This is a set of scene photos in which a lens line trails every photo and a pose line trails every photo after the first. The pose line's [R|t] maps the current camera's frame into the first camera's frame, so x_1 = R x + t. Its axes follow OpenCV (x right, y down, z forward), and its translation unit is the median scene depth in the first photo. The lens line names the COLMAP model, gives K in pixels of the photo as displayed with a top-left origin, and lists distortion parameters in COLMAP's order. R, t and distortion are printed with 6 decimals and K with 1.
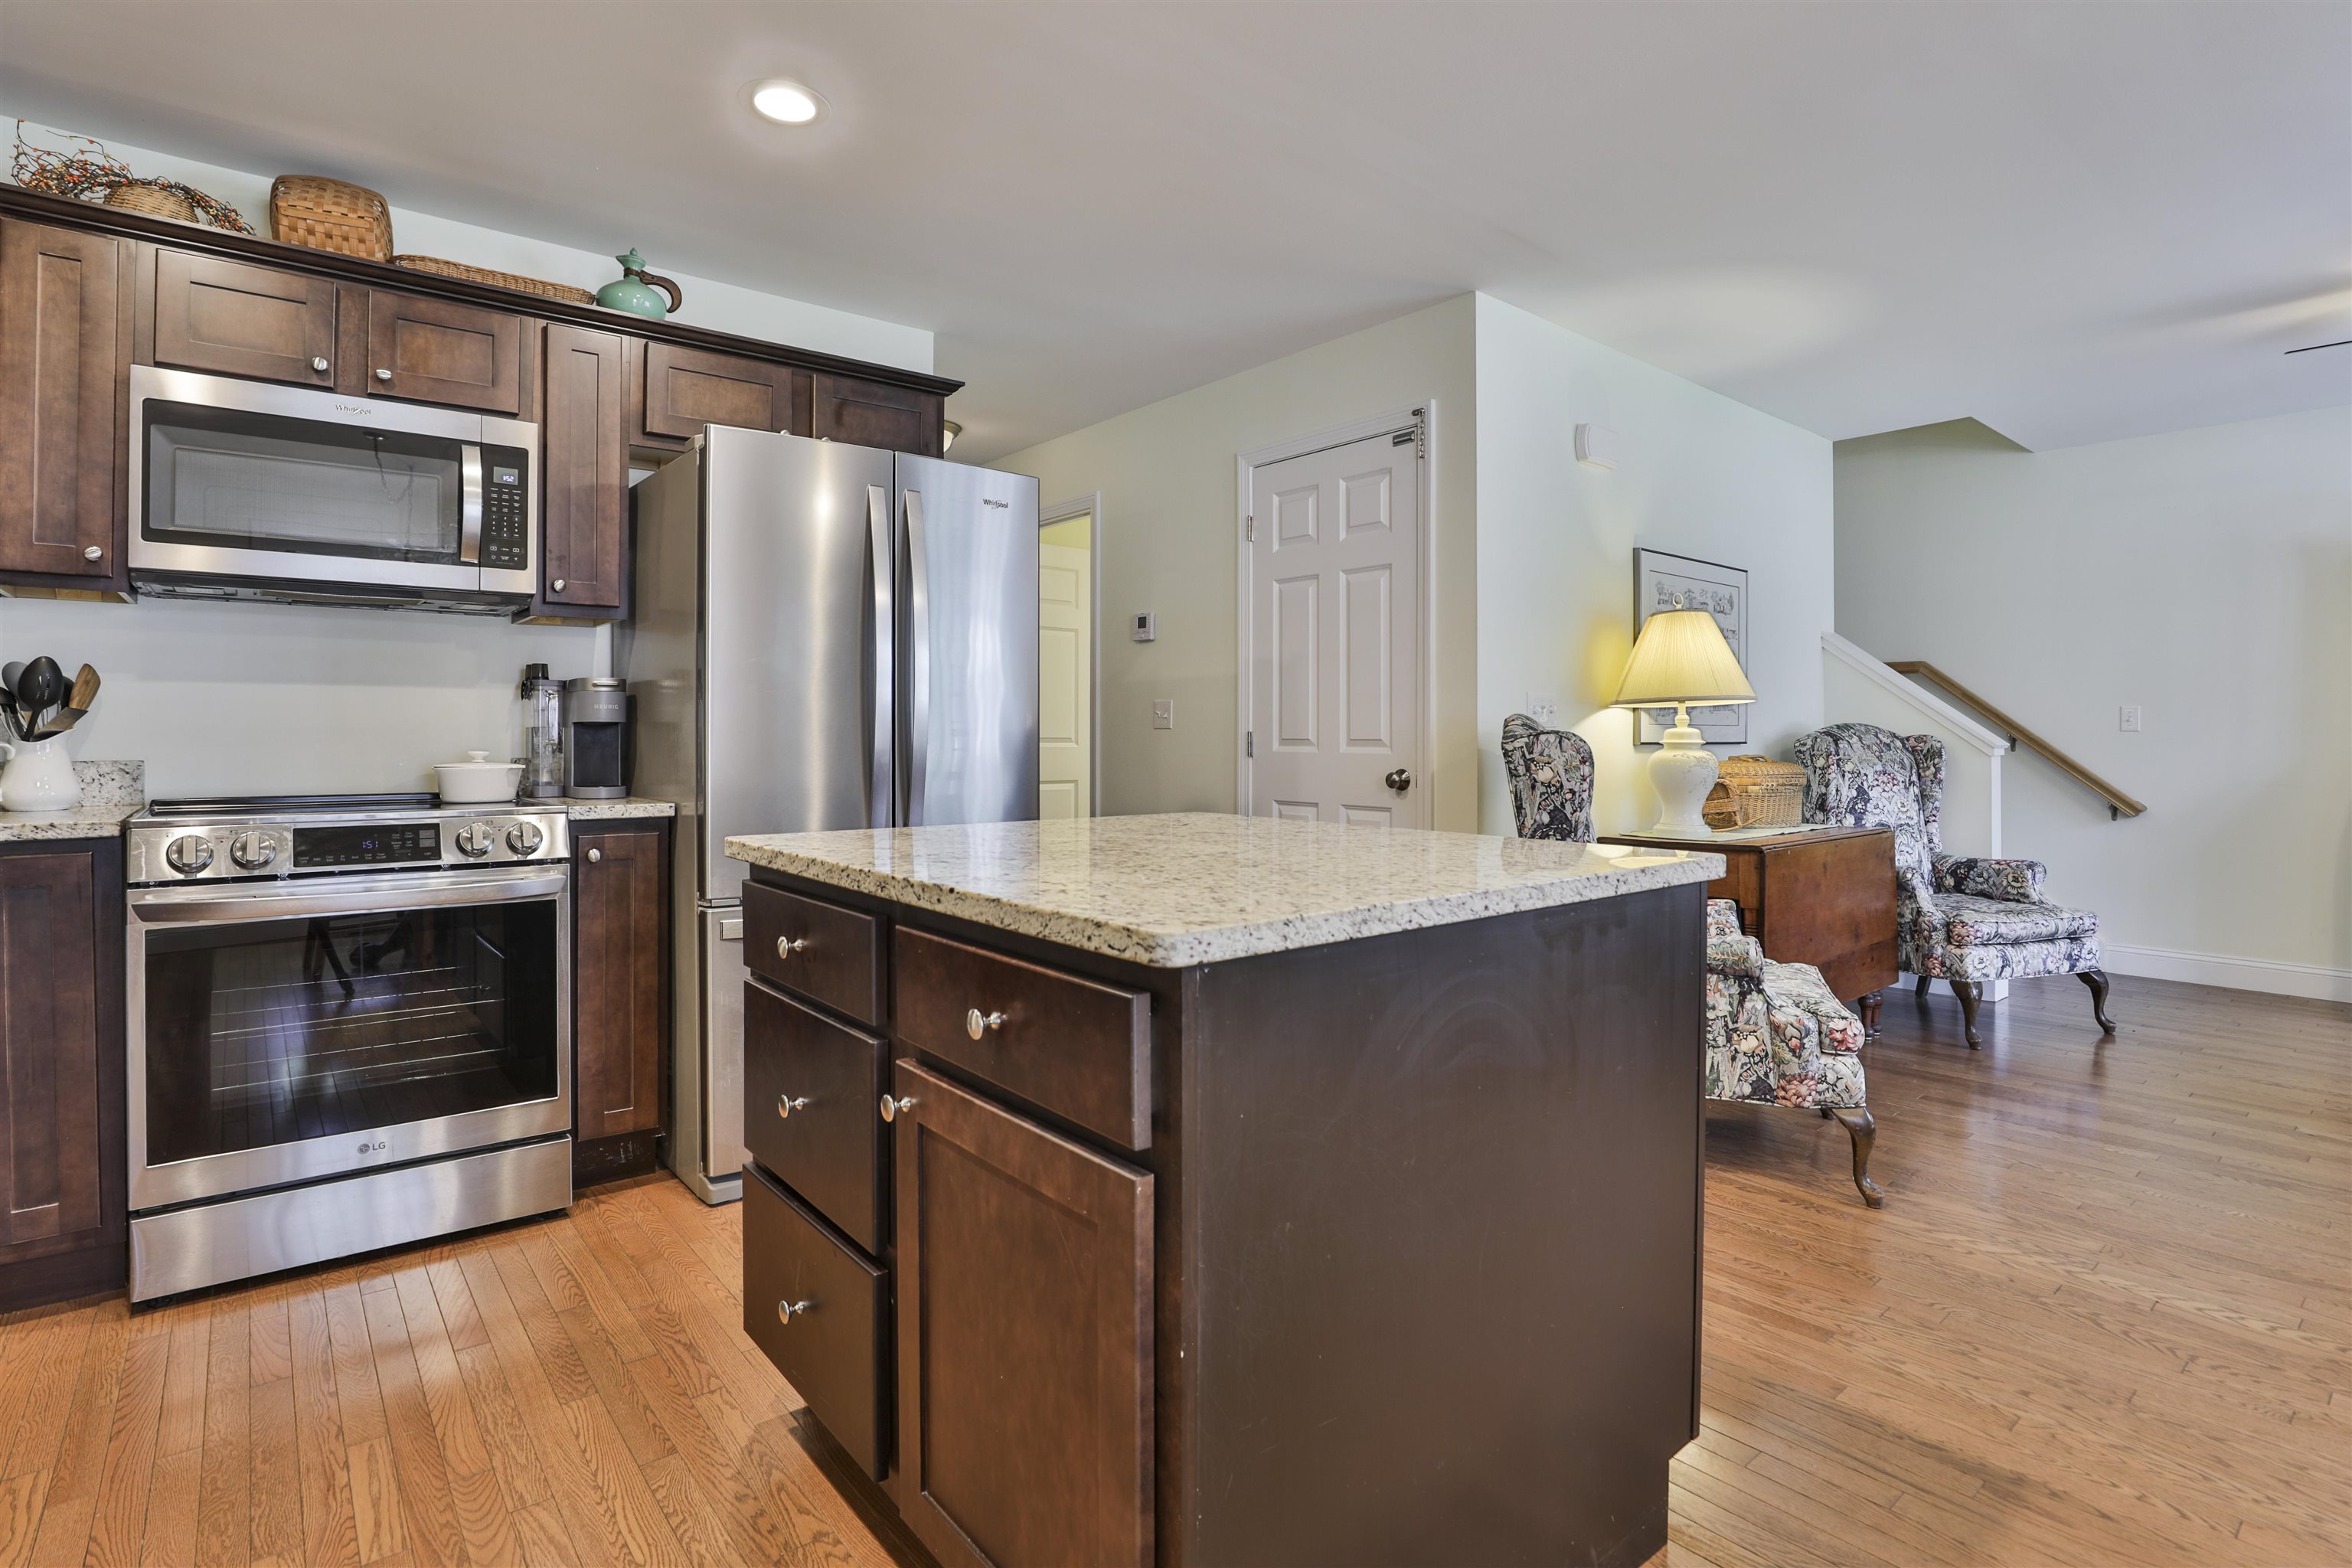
lens RADIAL K [[1144.2, 0, 1215.6], [0, 1144.2, 745.1], [0, 0, 1]] dist [-0.036889, 0.000269]
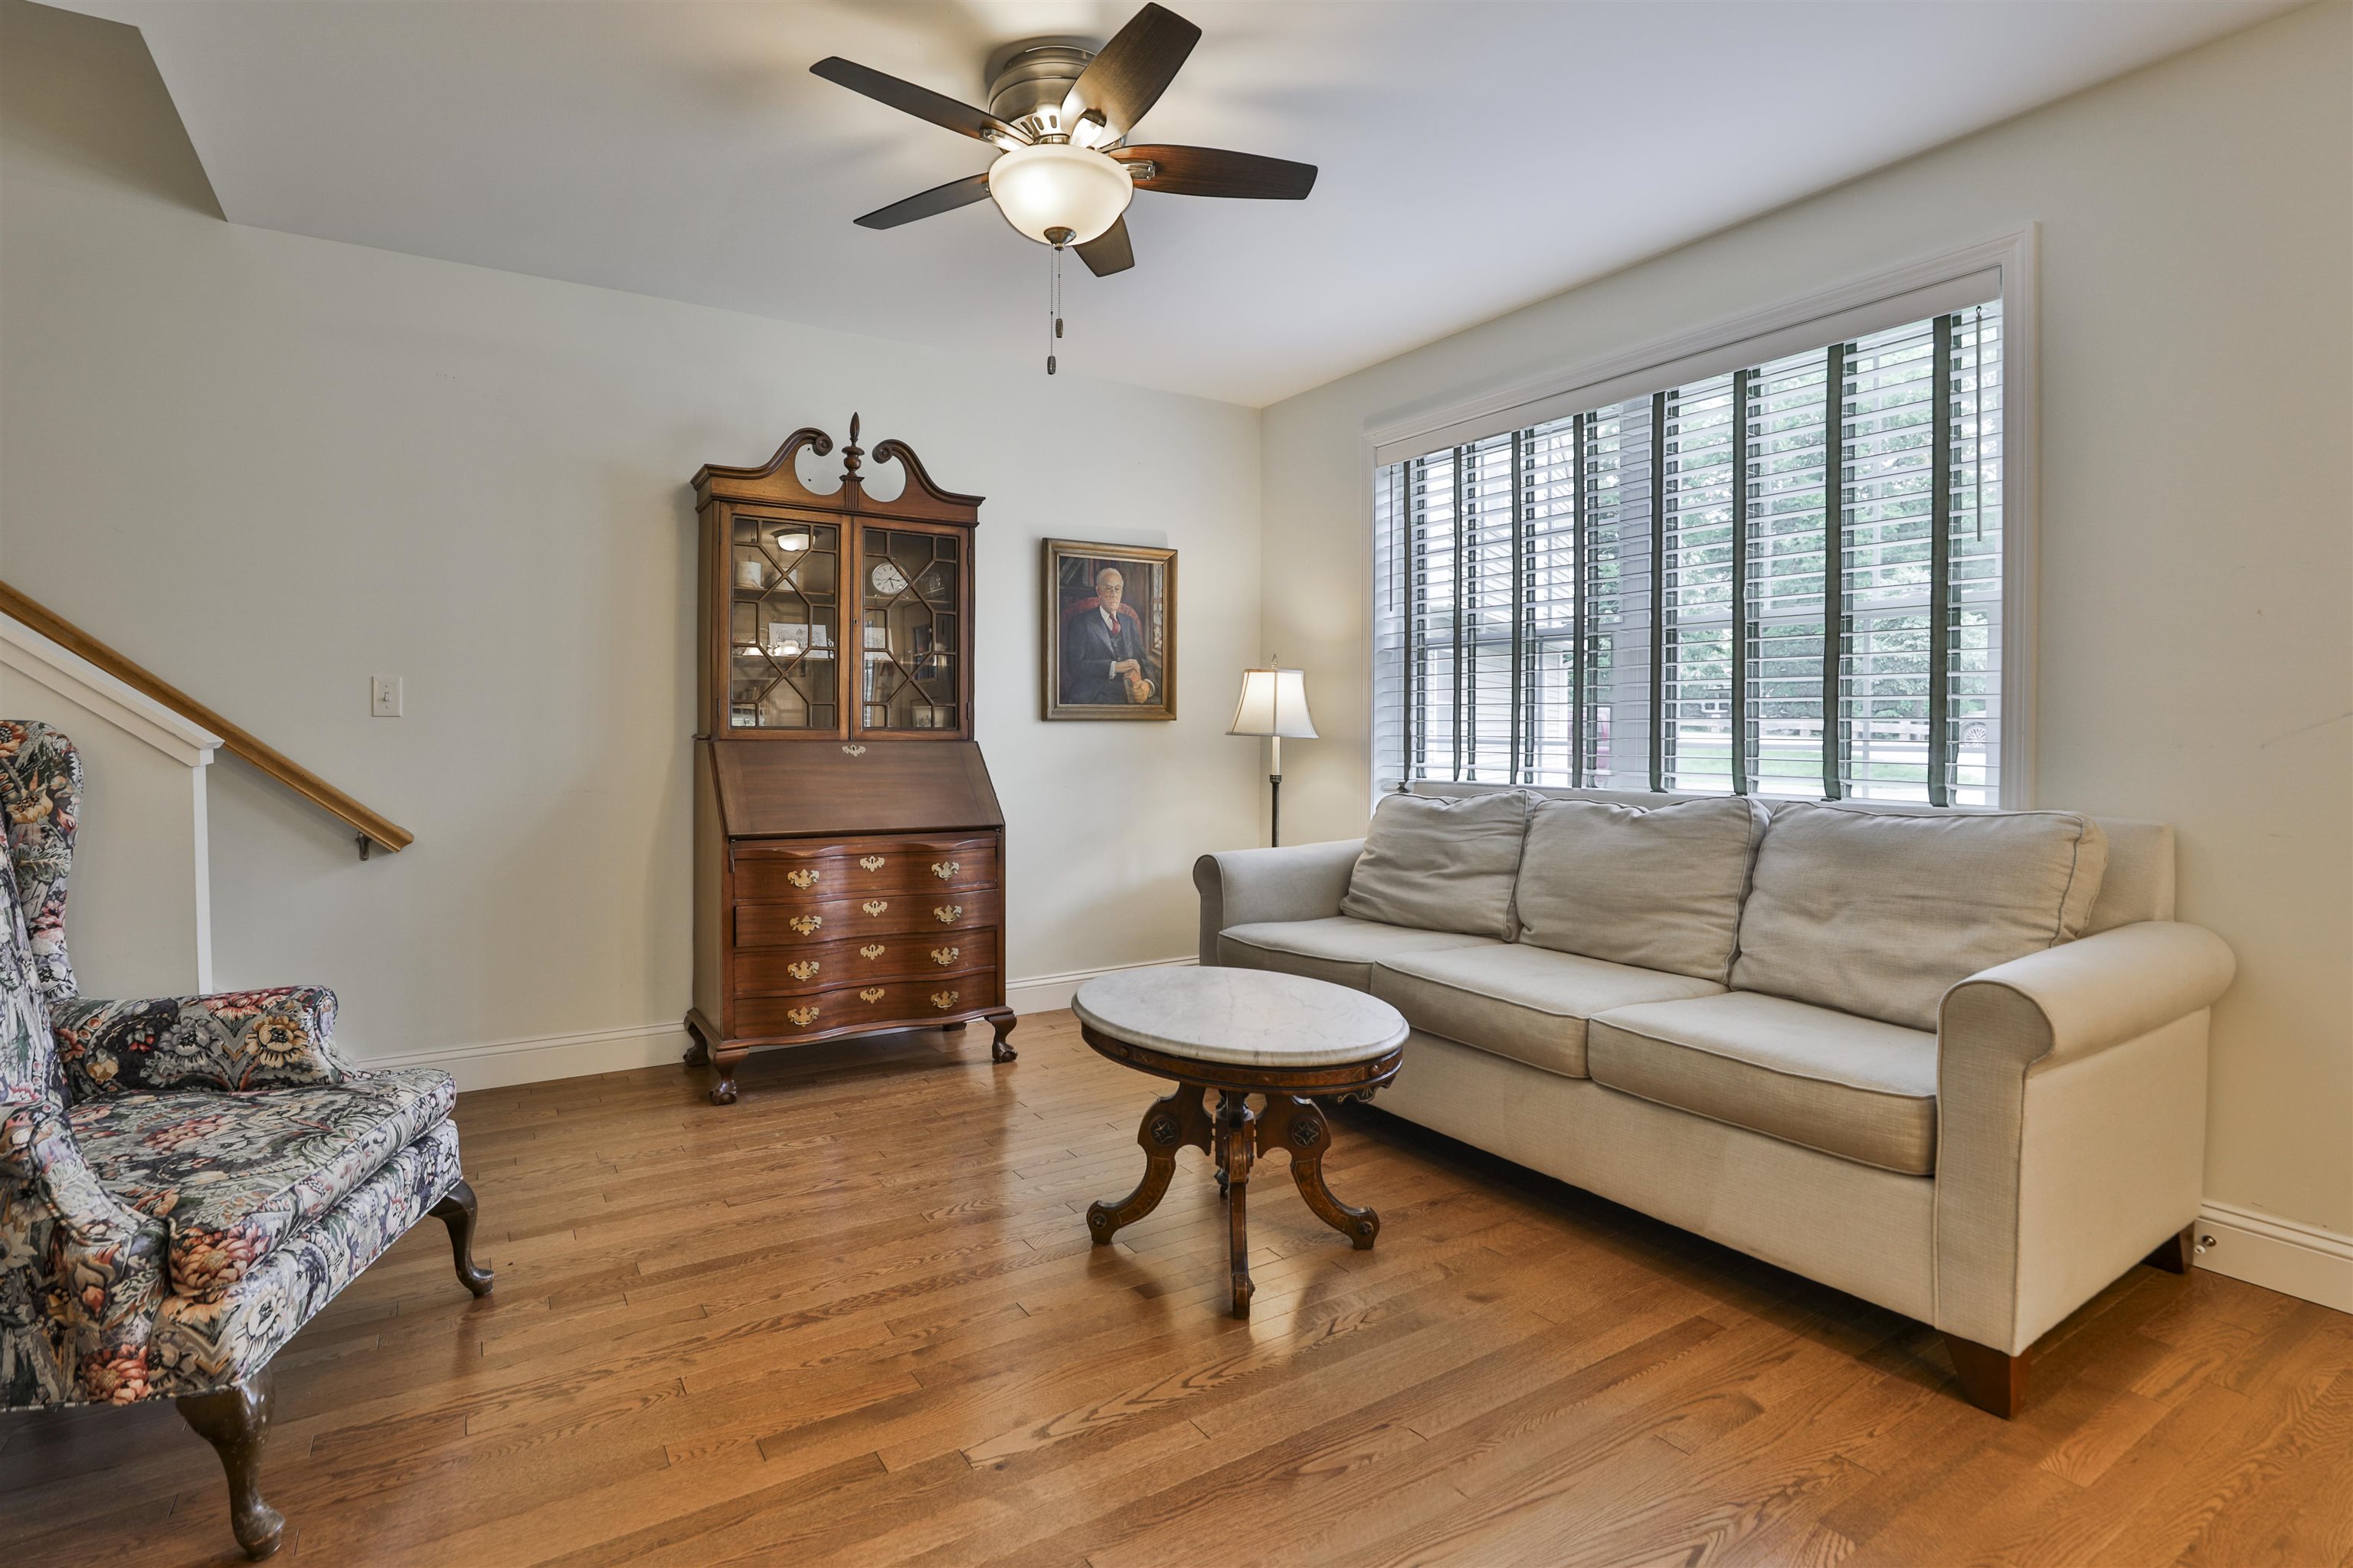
lens RADIAL K [[1091.1, 0, 1086.7], [0, 1091.1, 735.7], [0, 0, 1]] dist [-0.039390, 0.012565]
pose [[0.166430, -0.008978, 0.986012, 0.370881], [0.008595, 0.999934, 0.007654, -0.003529], [-0.986016, 0.007201, 0.166497, 0.658128]]
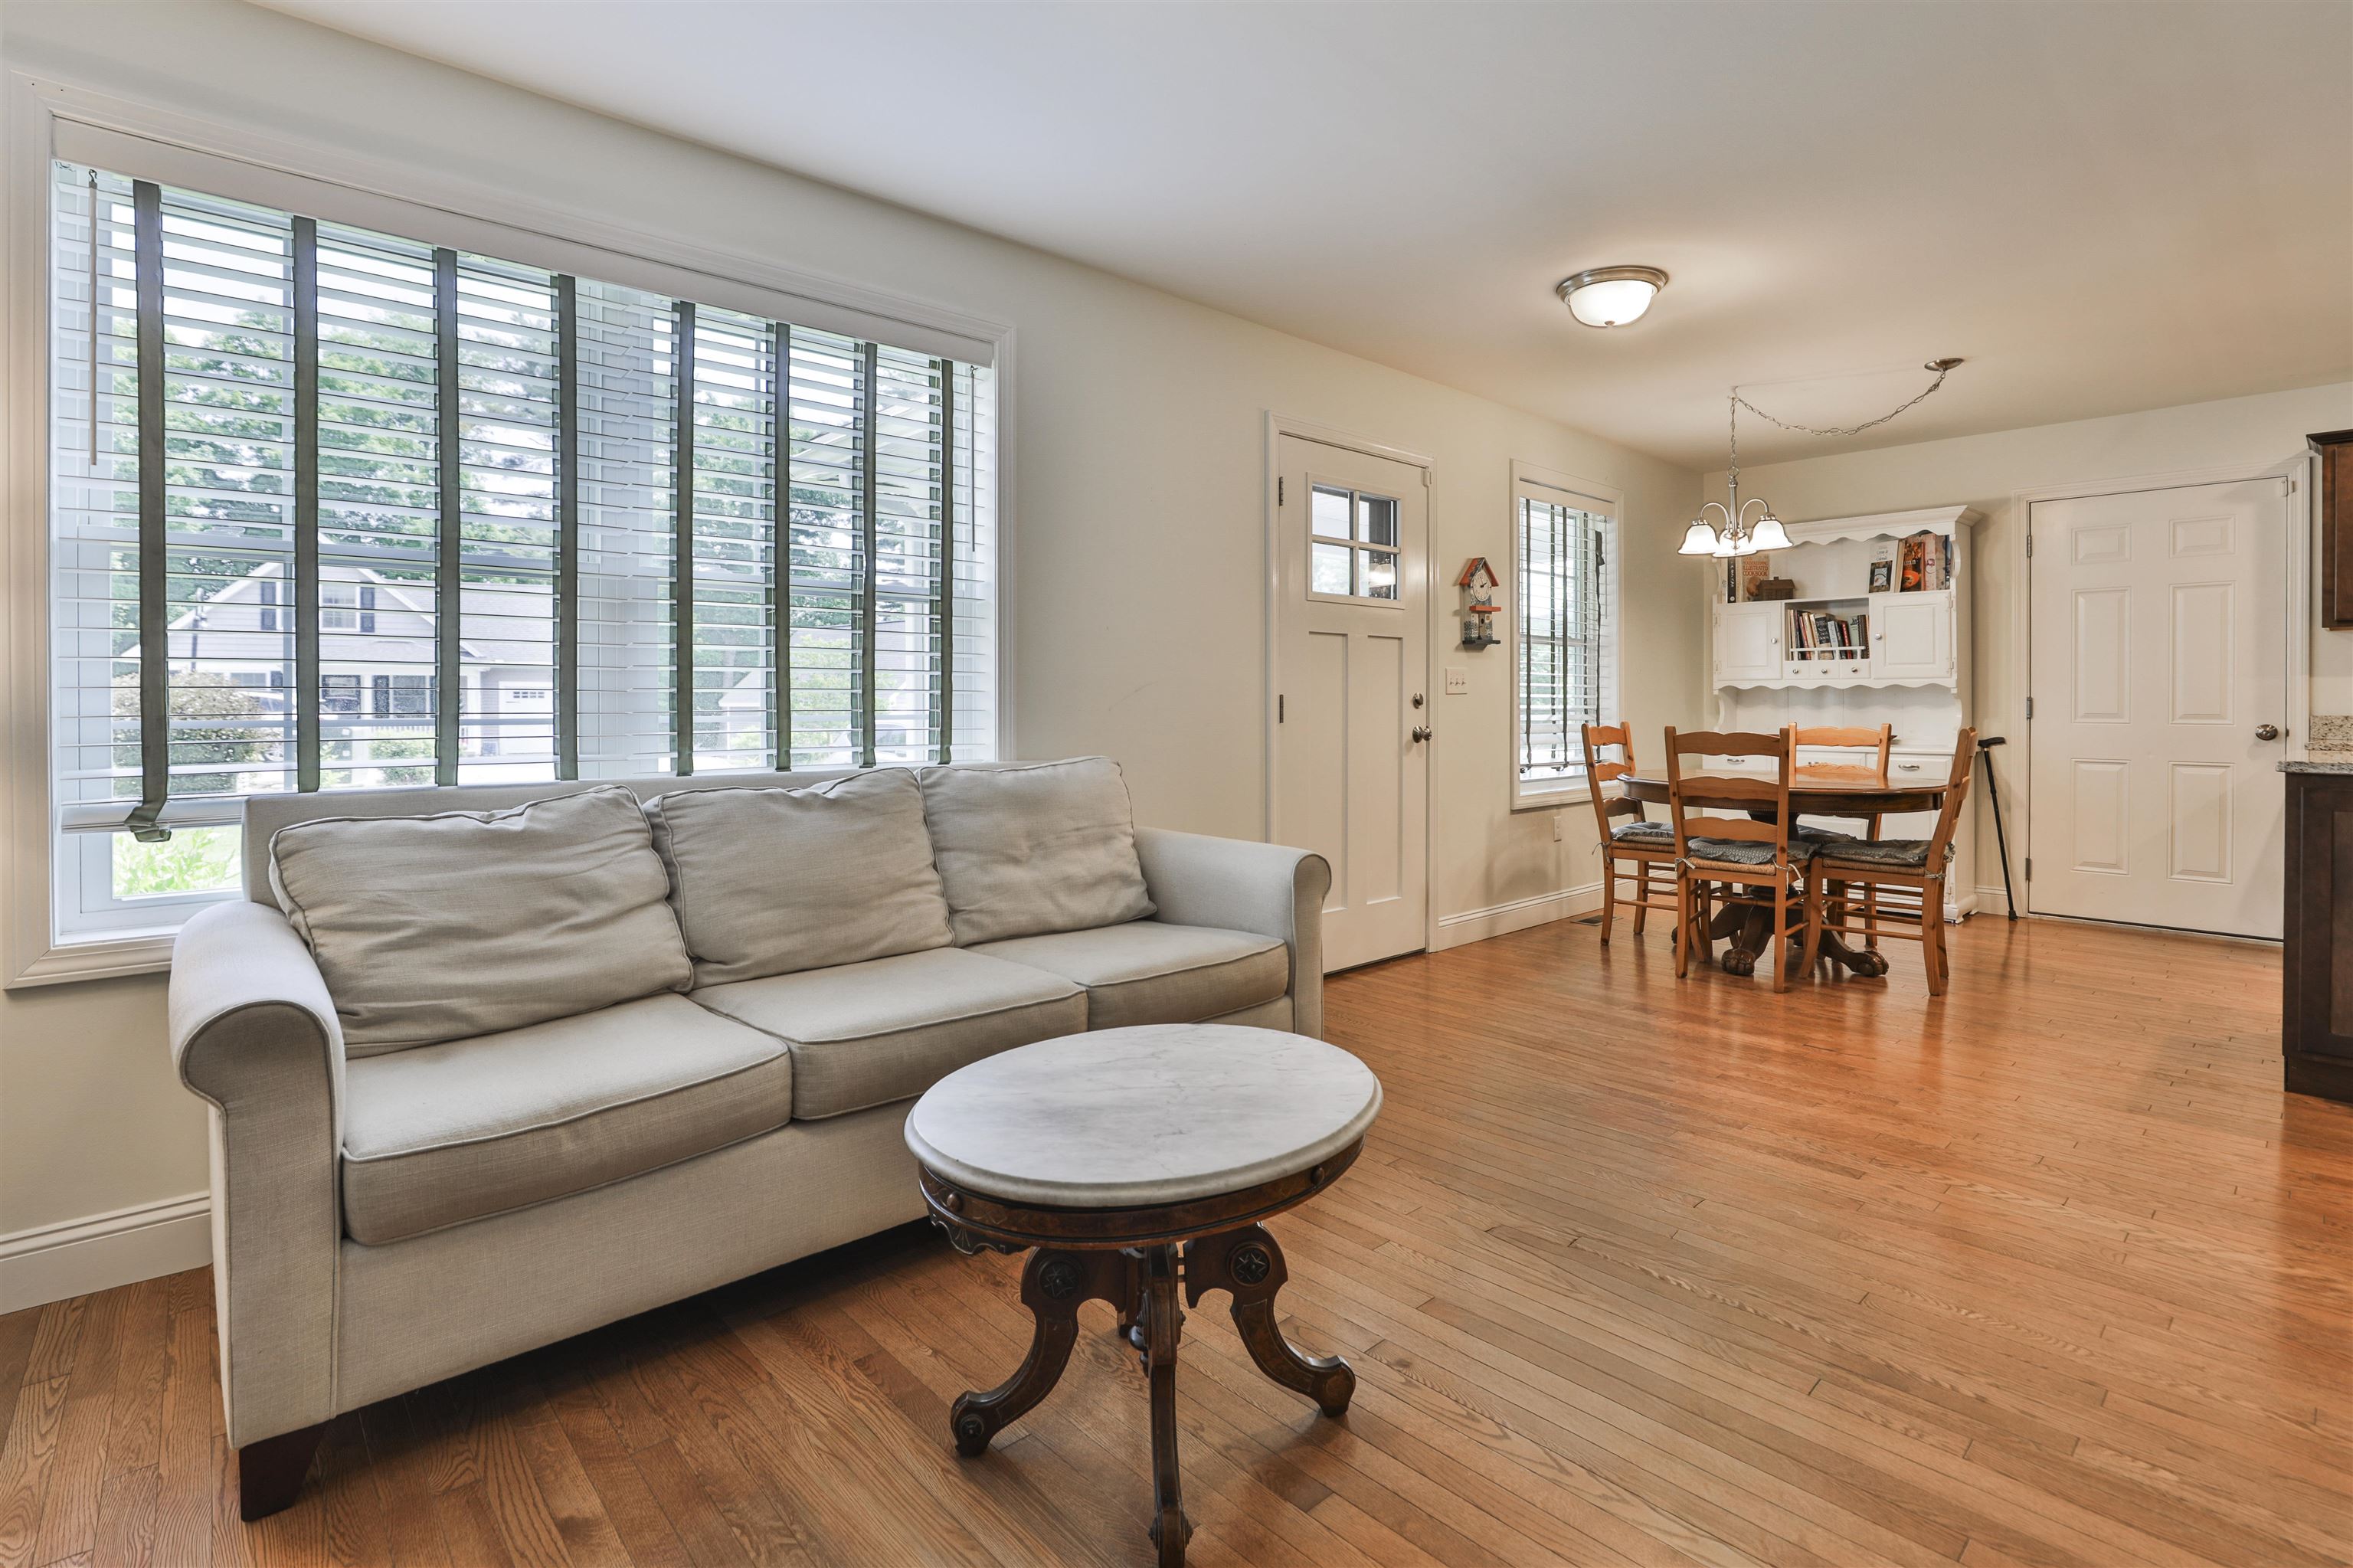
lens RADIAL K [[1115.6, 0, 1249.9], [0, 1115.6, 705.9], [0, 0, 1]] dist [-0.009951, 0.000702]
pose [[-0.996716, -0.003512, -0.080895, 0.945224], [-0.004504, 0.999917, 0.012084, -0.004763], [0.080846, 0.012408, -0.996649, 1.094670]]
